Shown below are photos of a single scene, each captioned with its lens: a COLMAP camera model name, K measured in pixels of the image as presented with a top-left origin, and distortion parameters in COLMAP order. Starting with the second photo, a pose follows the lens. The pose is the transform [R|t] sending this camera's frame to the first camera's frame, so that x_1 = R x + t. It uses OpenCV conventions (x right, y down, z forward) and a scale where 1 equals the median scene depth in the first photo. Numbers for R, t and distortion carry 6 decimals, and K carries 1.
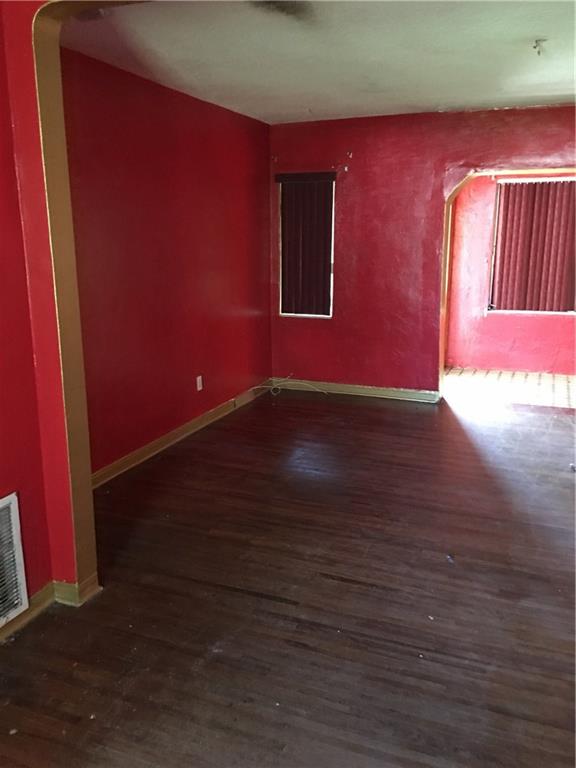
lens RADIAL K [[647.7, 0, 286.1], [0, 647.7, 380.3], [0, 0, 1]] dist [0.072681, -0.097416]
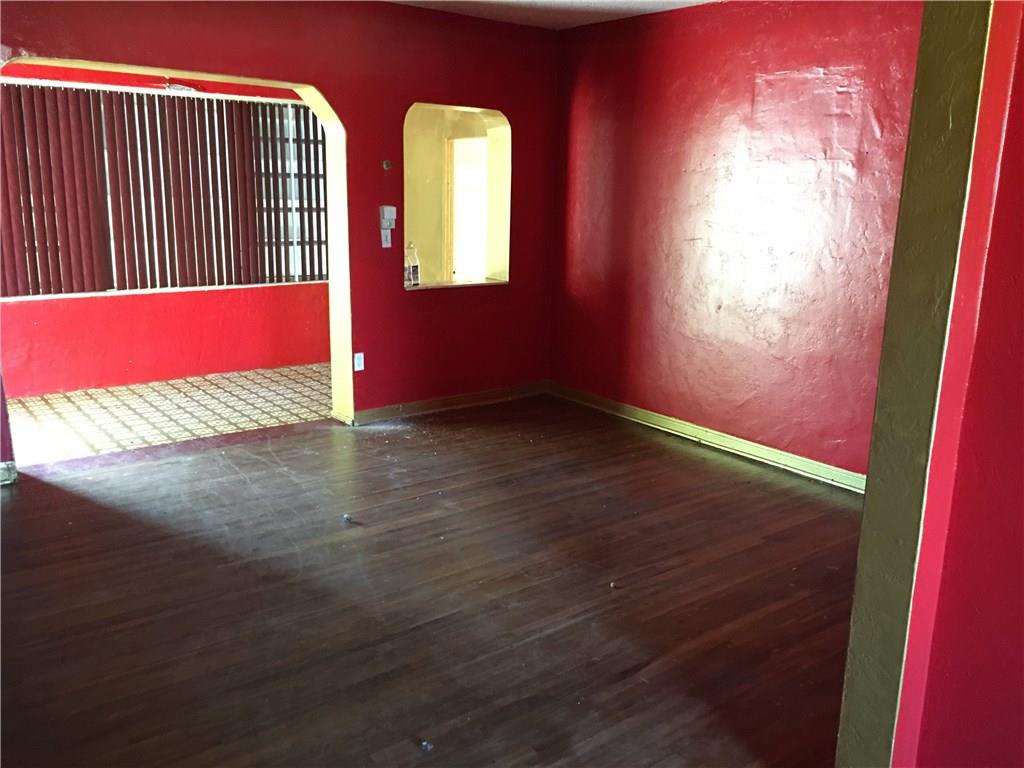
lens RADIAL K [[863.6, 0, 513.5], [0, 863.6, 380.0], [0, 0, 1]] dist [0.072681, -0.097416]
pose [[0.503768, -0.178520, 0.845191, -0.250025], [0.166012, 0.980183, 0.108083, -0.091627], [-0.847737, 0.085863, 0.523421, 0.423885]]
